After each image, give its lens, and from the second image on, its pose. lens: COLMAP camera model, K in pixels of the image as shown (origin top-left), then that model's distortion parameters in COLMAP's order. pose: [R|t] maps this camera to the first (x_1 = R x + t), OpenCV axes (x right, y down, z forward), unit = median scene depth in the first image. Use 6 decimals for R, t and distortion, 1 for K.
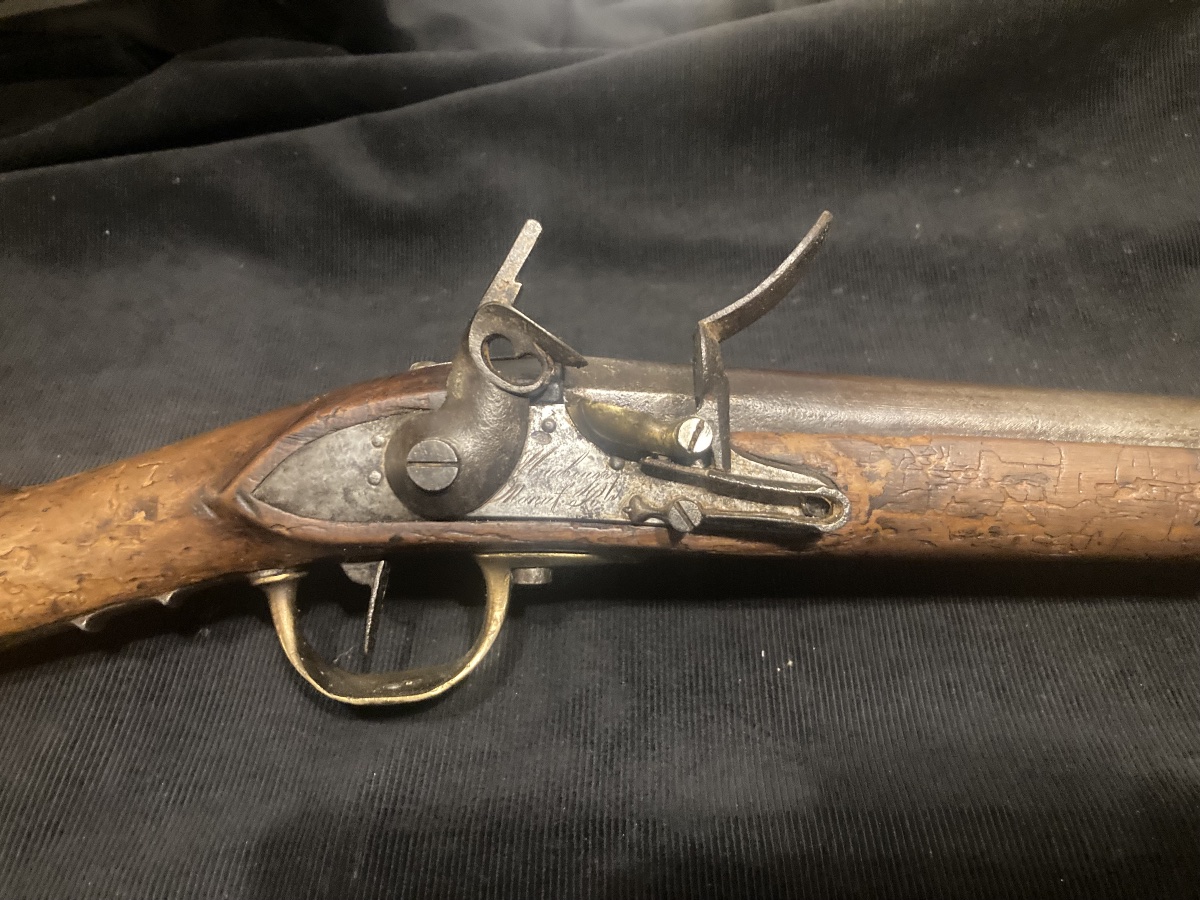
lens RADIAL K [[984.8, 0, 600.0], [0, 984.8, 450.0], [0, 0, 1]] dist [-0.006816, -0.002210]
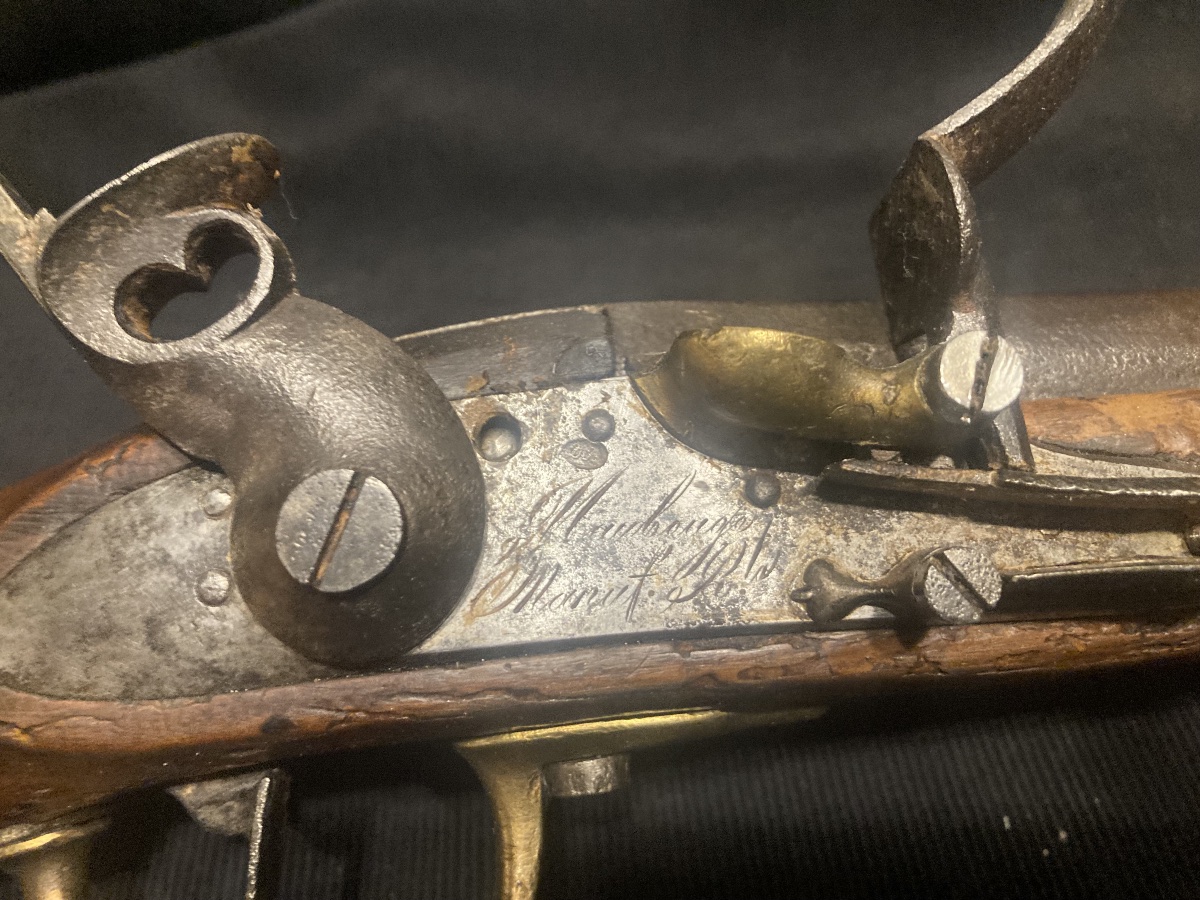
lens RADIAL K [[980.6, 0, 563.8], [0, 980.6, 450.1], [0, 0, 1]] dist [-0.026786, -0.000191]
pose [[0.993458, -0.114012, 0.006548, -0.071390], [0.113462, 0.978903, -0.169928, 0.059441], [0.012964, 0.169559, 0.985435, 0.565399]]
